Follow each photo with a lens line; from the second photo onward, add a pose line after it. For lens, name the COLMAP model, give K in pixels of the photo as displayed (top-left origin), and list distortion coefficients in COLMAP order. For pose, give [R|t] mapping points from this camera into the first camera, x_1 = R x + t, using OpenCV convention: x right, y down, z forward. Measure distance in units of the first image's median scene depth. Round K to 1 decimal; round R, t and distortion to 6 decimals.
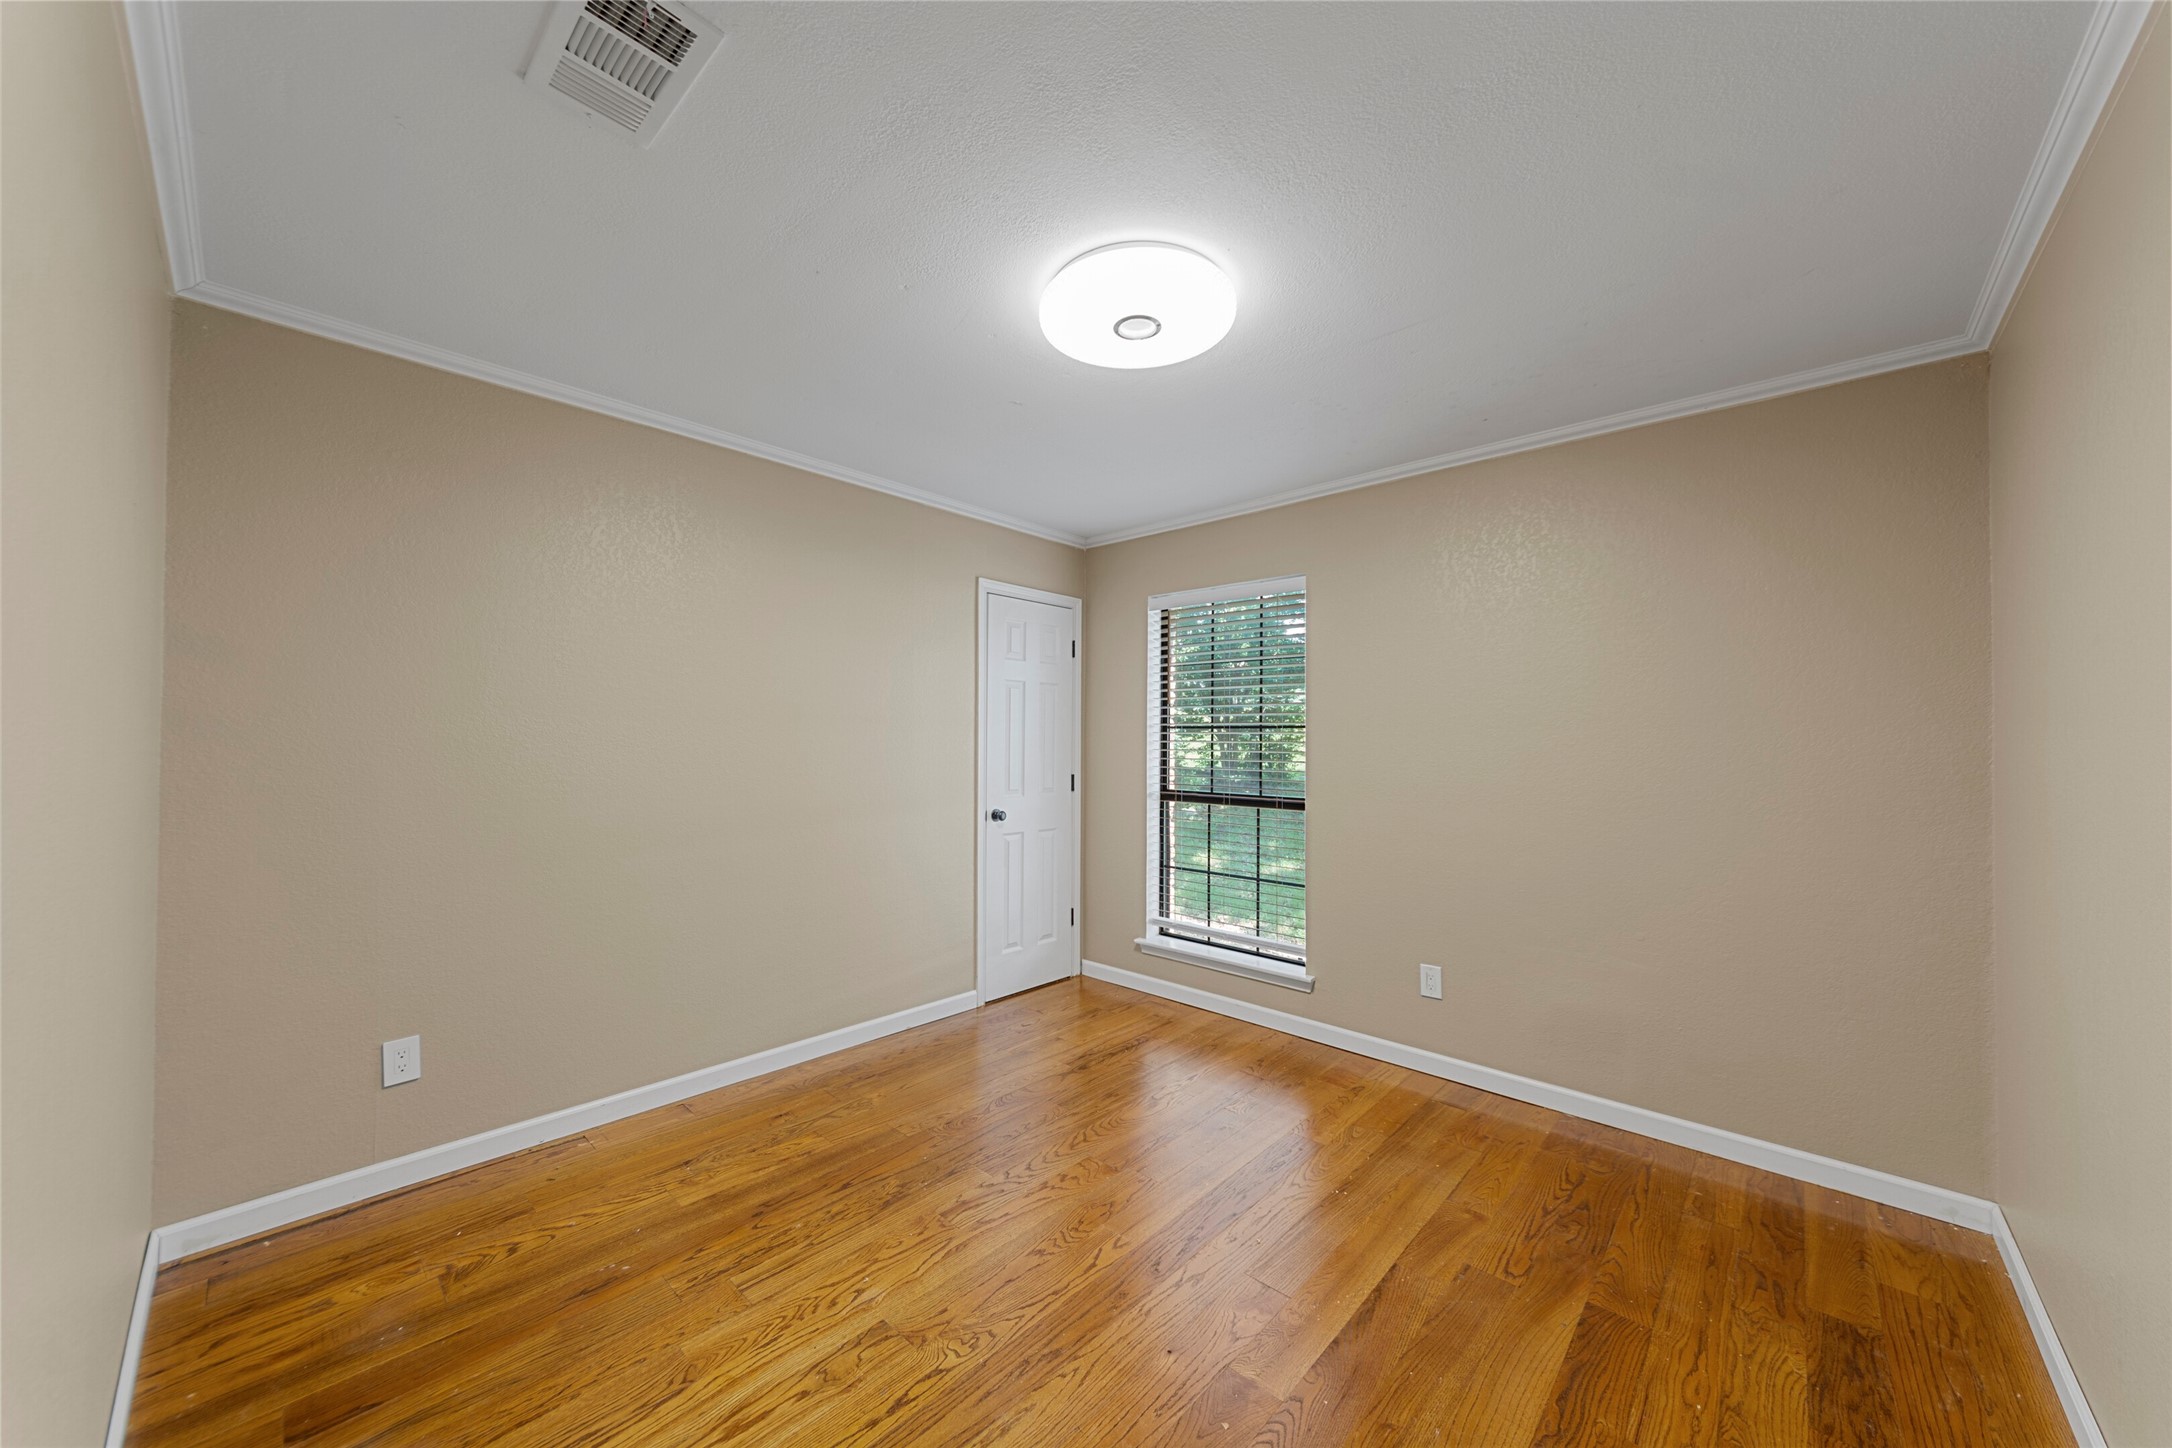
lens RADIAL K [[779.0, 0, 1076.5], [0, 779.0, 730.5], [0, 0, 1]] dist [0.003447, -0.001011]
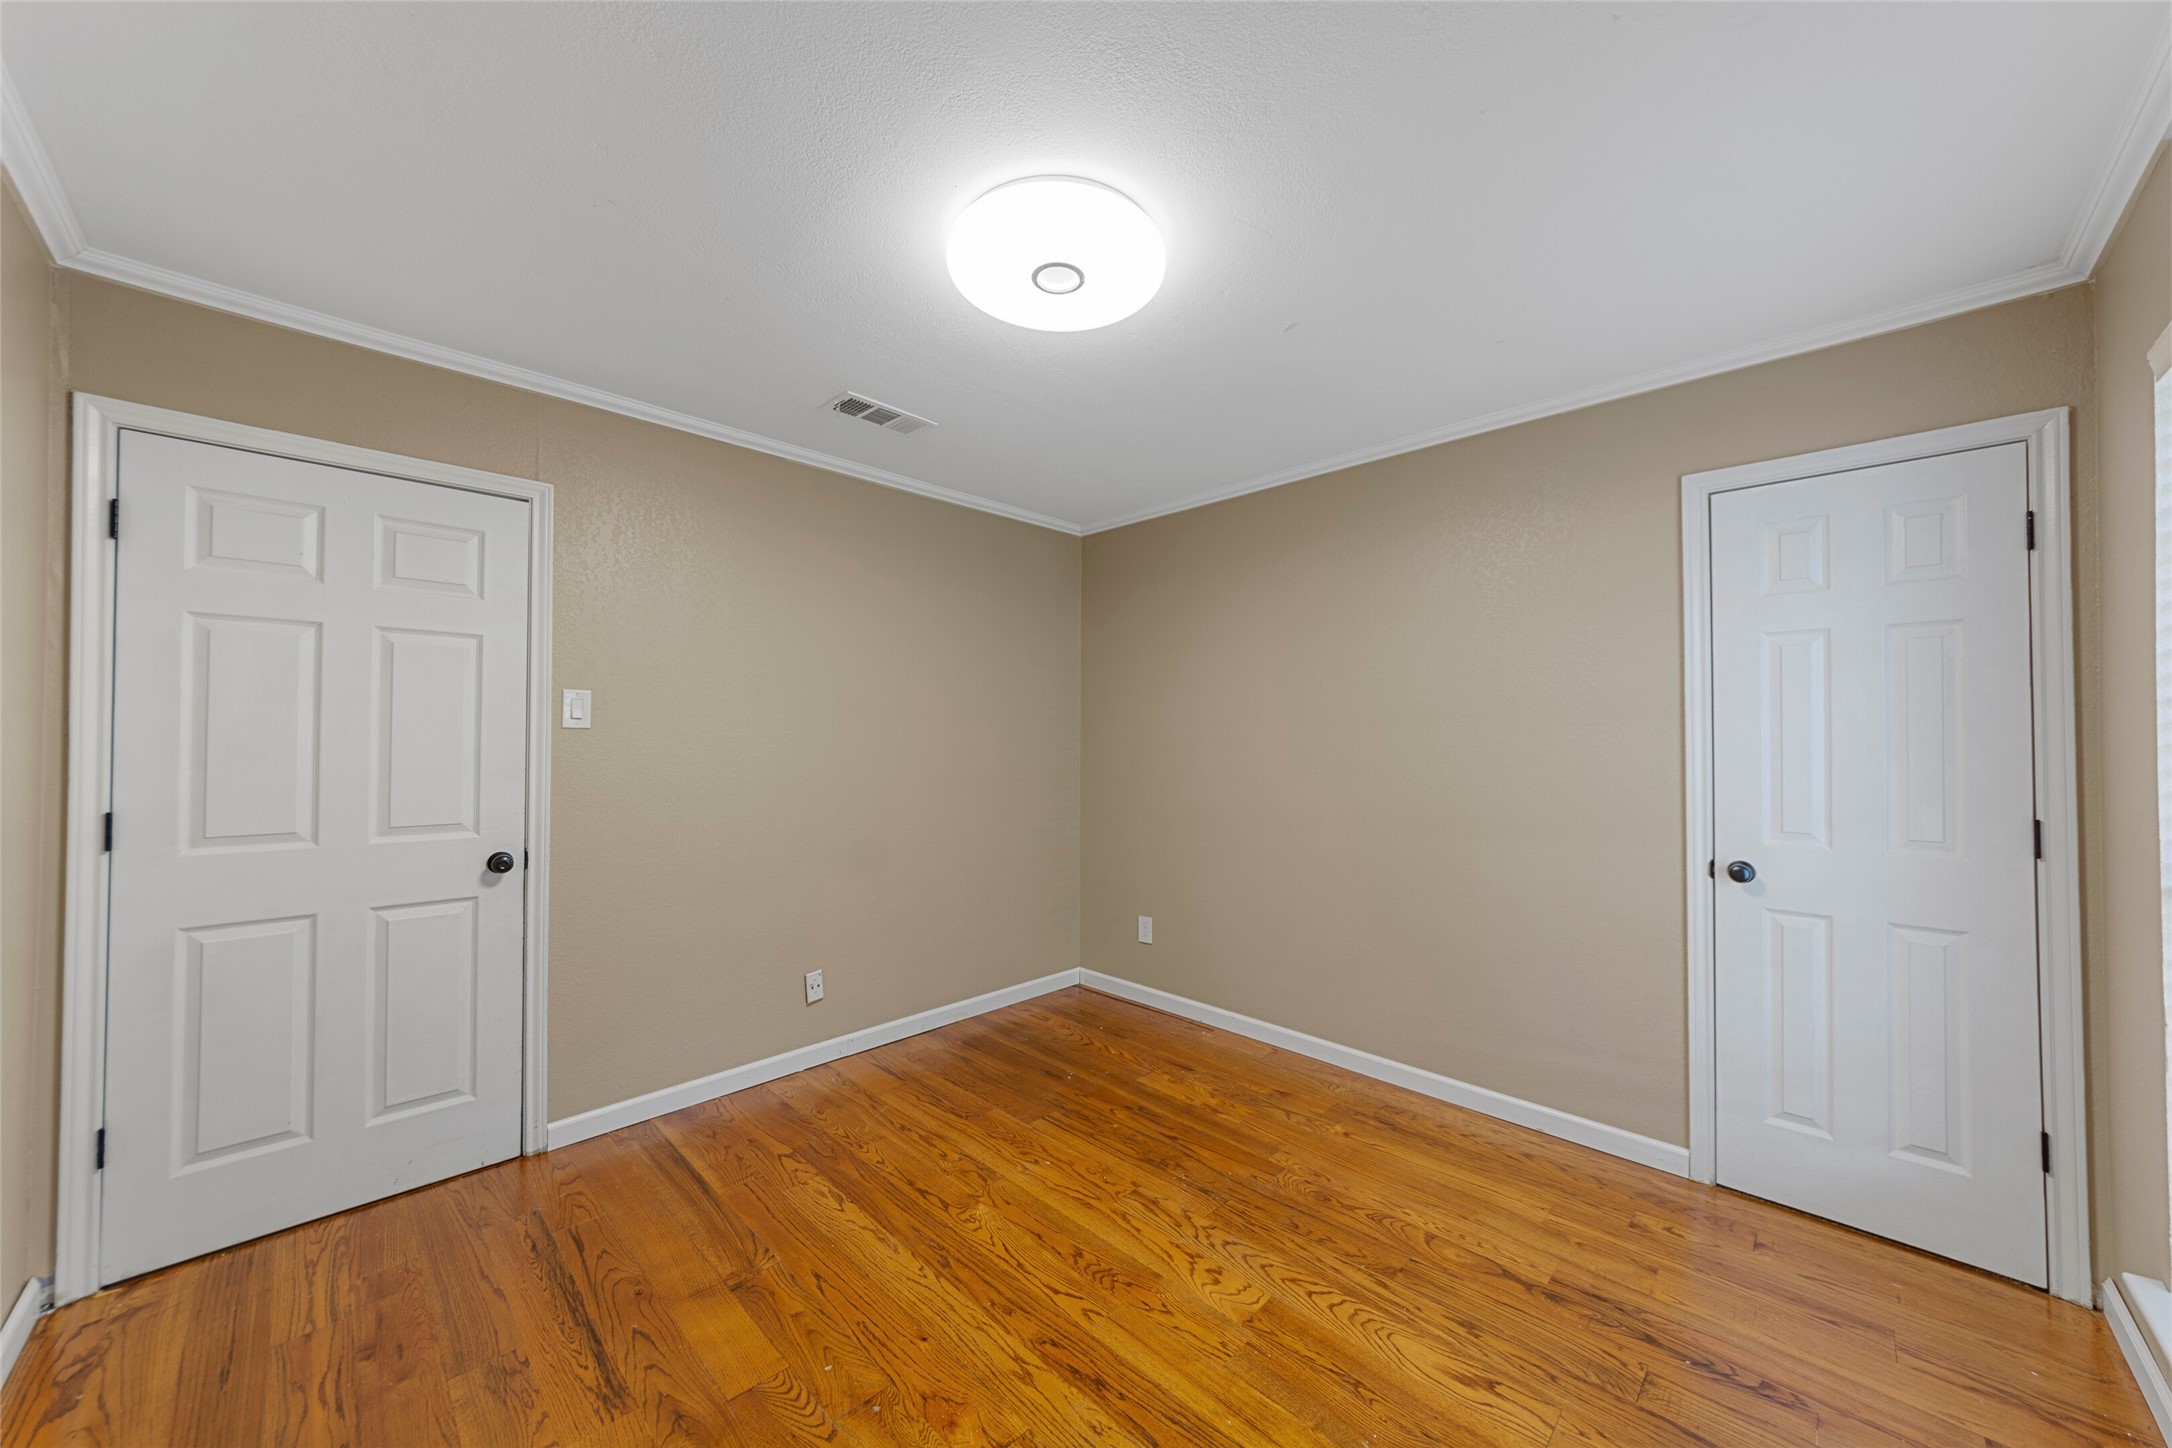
lens RADIAL K [[779.0, 0, 1085.8], [0, 779.0, 723.2], [0, 0, 1]] dist [0.003447, -0.001011]
pose [[-0.026812, -0.025772, -0.999308, 0.836205], [0.009244, 0.999618, -0.026028, 0.016666], [0.999598, -0.009935, -0.026563, 0.905433]]
